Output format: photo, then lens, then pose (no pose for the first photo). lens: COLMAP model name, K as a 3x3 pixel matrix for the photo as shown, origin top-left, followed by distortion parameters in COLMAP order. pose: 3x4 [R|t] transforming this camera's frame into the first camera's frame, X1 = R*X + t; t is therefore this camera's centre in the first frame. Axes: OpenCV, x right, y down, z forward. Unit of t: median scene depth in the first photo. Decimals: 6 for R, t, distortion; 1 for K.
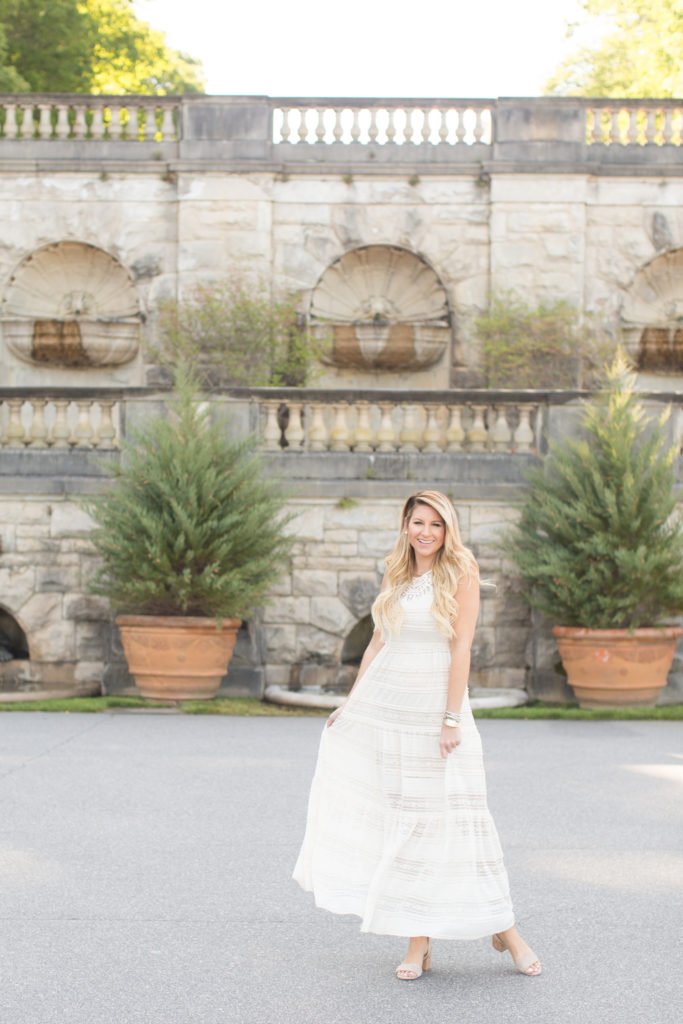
lens RADIAL K [[1691.3, 0, 341.5], [0, 1691.3, 512.0], [0, 0, 1]] dist [0.015198, 0.014993]
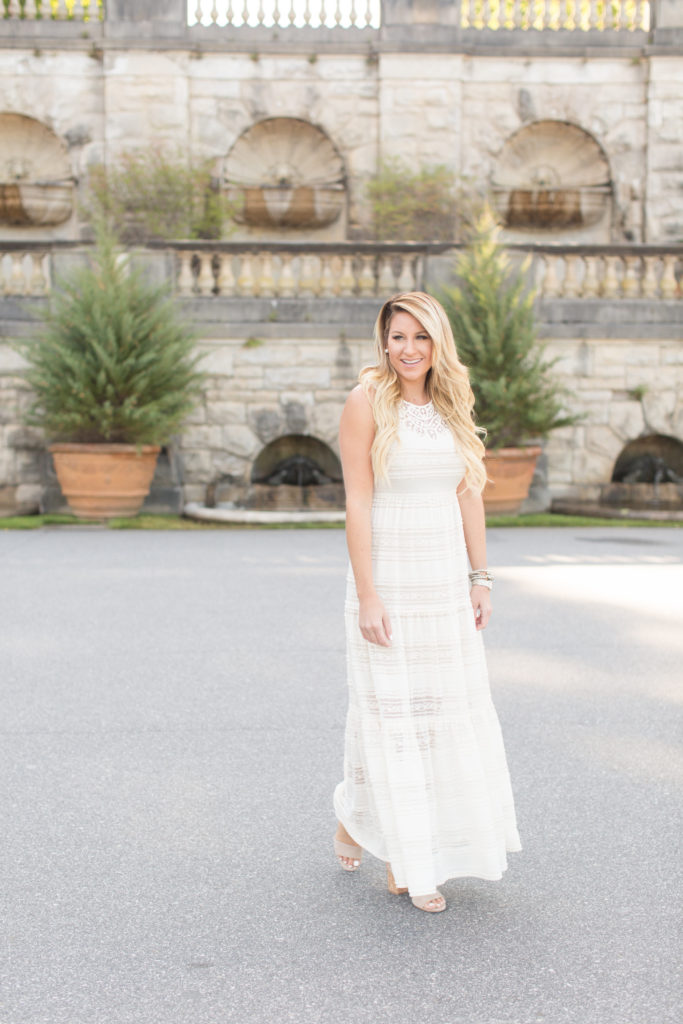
lens RADIAL K [[1691.3, 0, 341.5], [0, 1691.3, 512.0], [0, 0, 1]] dist [0.015198, 0.014993]
pose [[0.995831, -0.017383, 0.089544, -0.041972], [0.008172, 0.994729, 0.102217, -0.008097], [-0.090849, -0.101060, 0.990724, -0.151271]]
